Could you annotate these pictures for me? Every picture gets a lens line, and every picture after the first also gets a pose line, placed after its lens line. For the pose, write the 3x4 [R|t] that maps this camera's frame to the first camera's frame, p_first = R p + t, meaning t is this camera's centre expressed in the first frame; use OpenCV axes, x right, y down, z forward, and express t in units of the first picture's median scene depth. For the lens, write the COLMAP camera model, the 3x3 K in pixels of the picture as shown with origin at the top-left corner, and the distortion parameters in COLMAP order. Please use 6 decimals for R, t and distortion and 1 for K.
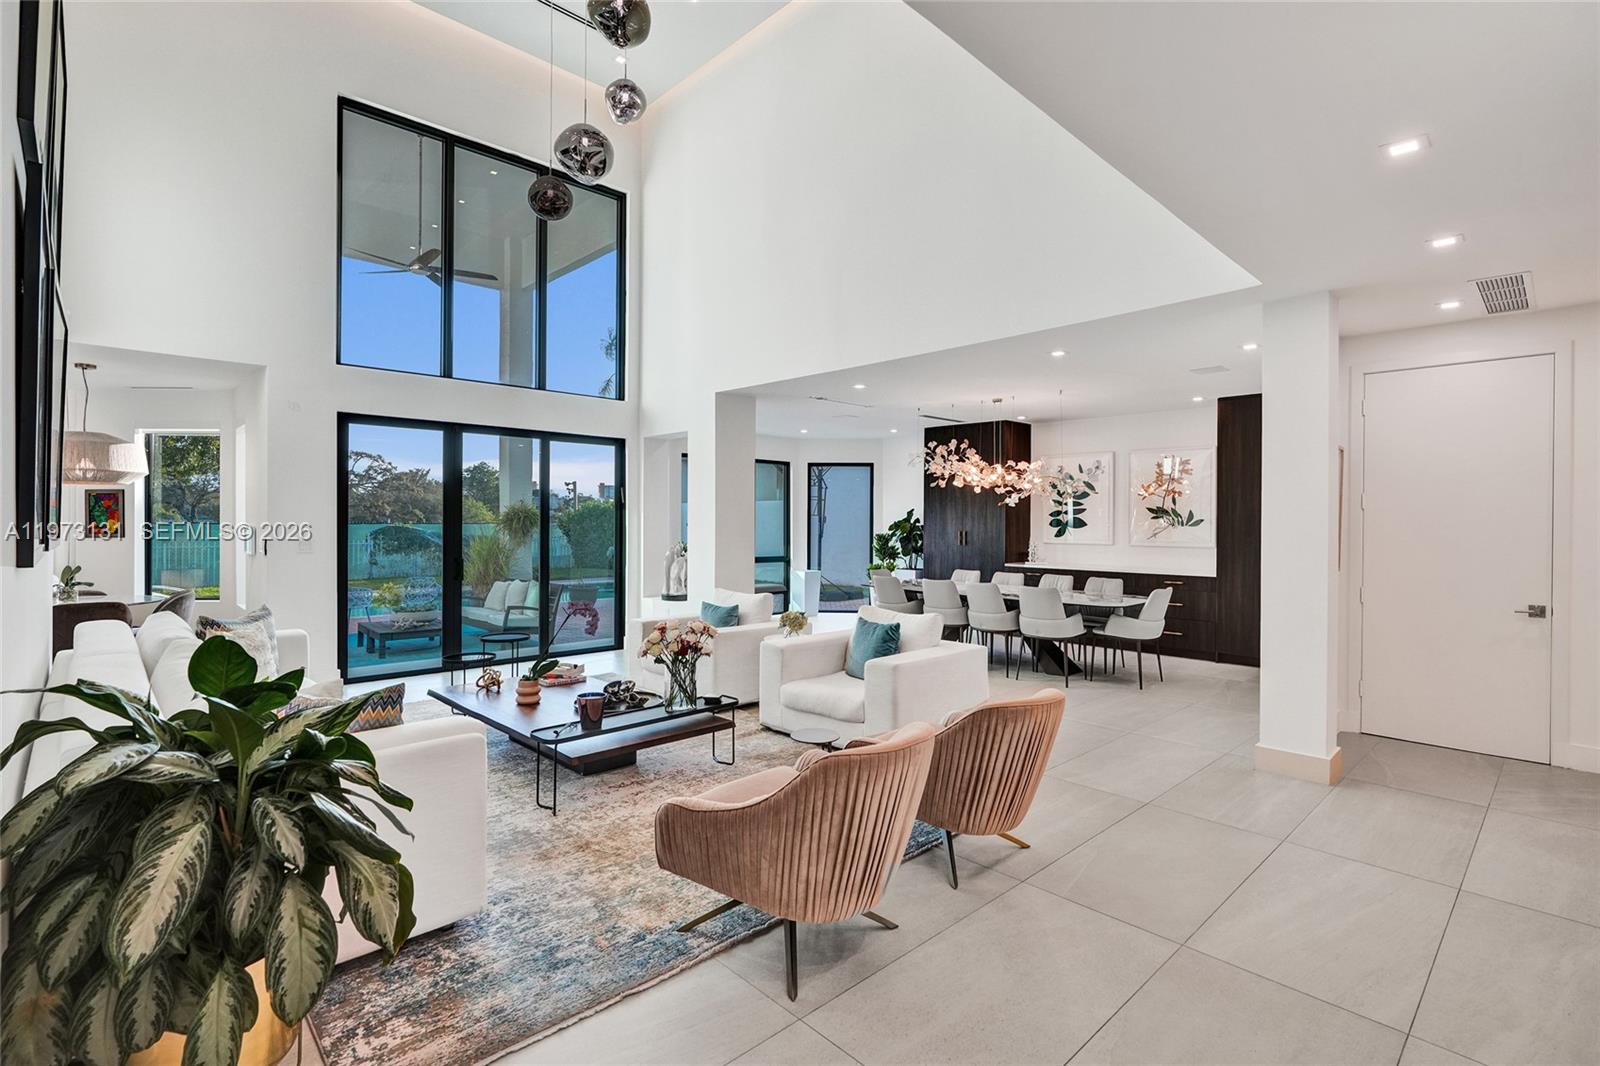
lens RADIAL K [[744.9, 0, 807.1], [0, 744.9, 535.7], [0, 0, 1]] dist [-0.012352, 0.000267]
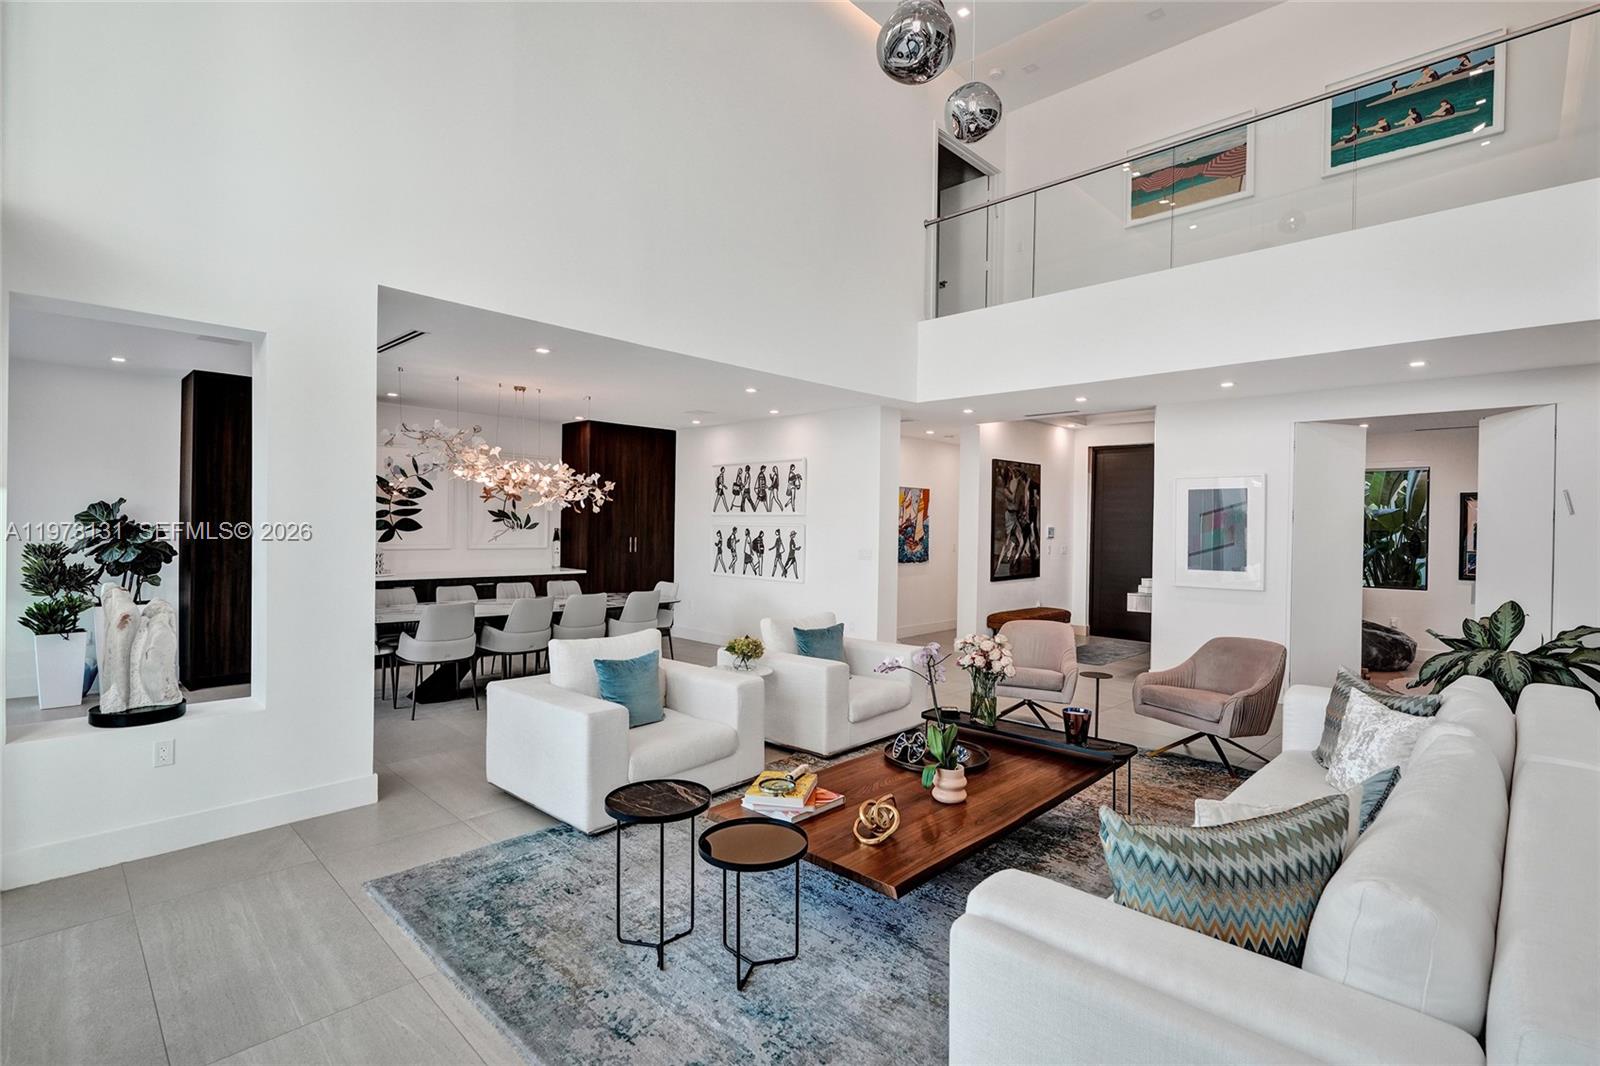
lens RADIAL K [[758.3, 0, 812.2], [0, 758.3, 531.7], [0, 0, 1]] dist [-0.074425, 0.031661]
pose [[-0.045783, -0.009856, 0.998903, -0.538522], [0.003636, 0.999943, 0.010033, -0.016882], [-0.998945, 0.004091, -0.045744, 0.583580]]
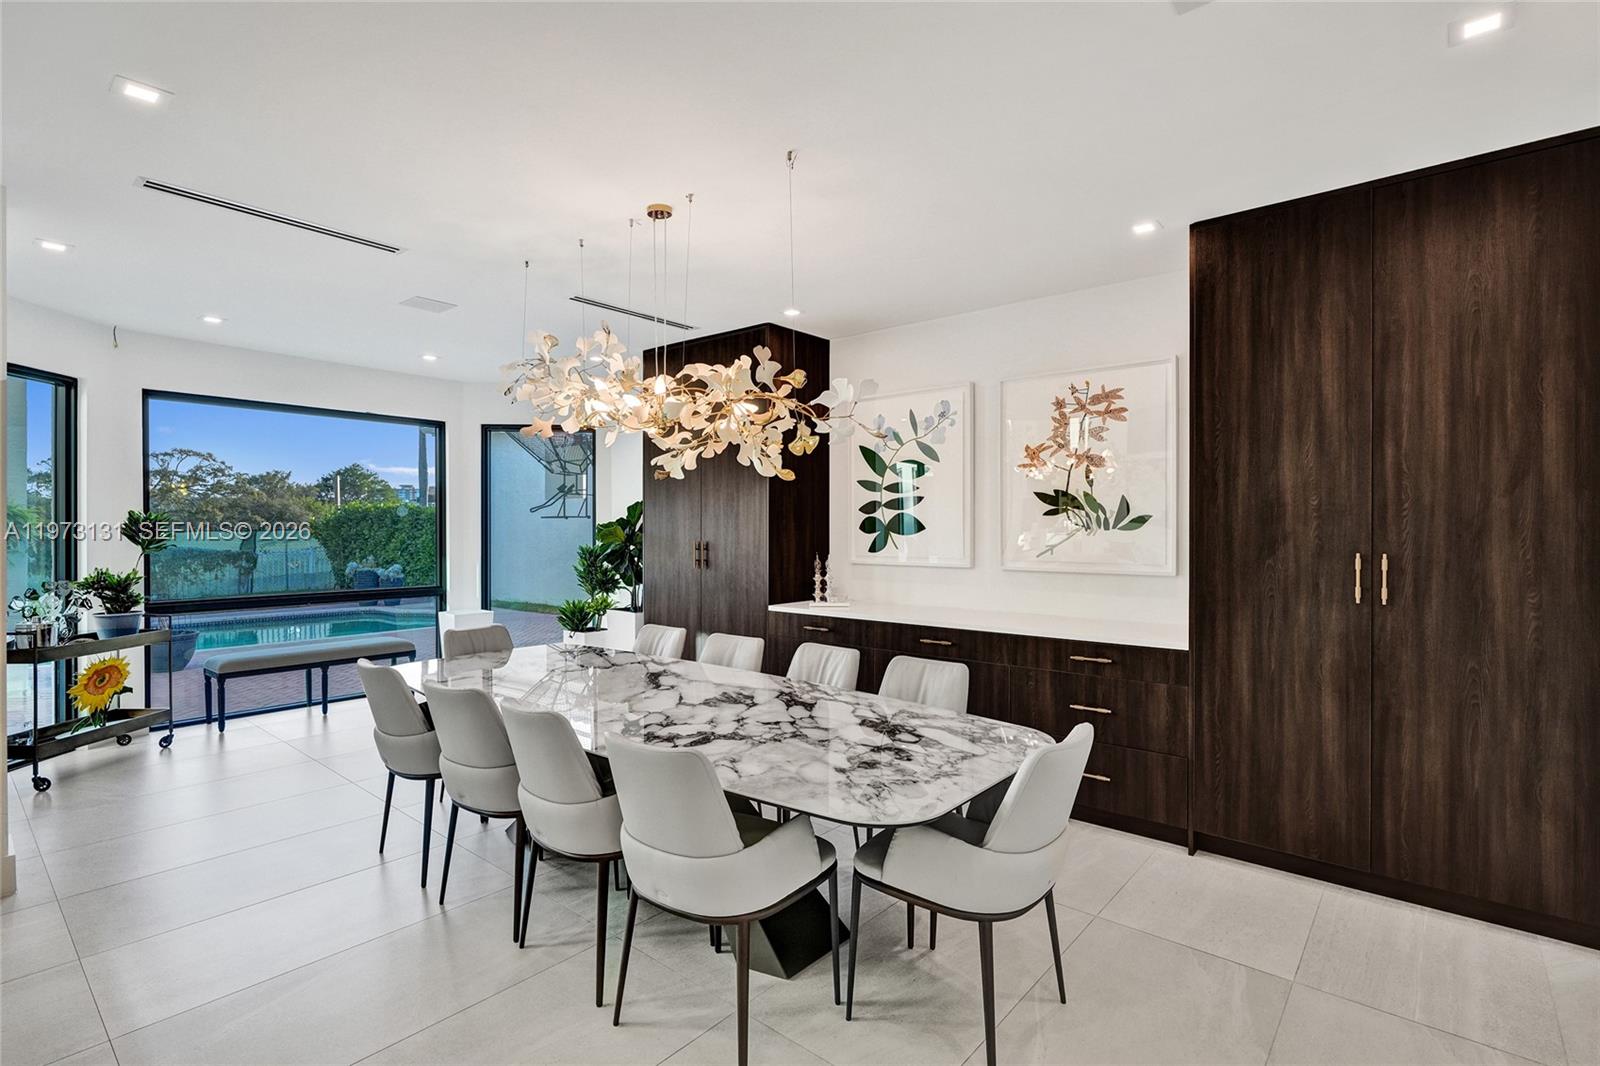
lens RADIAL K [[744.9, 0, 807.1], [0, 744.9, 535.7], [0, 0, 1]] dist [-0.012352, 0.000267]
pose [[0.994240, -0.005029, 0.107054, 0.246056], [0.005897, 0.999952, -0.007794, -0.006223], [-0.107010, 0.008380, 0.994223, 0.510339]]
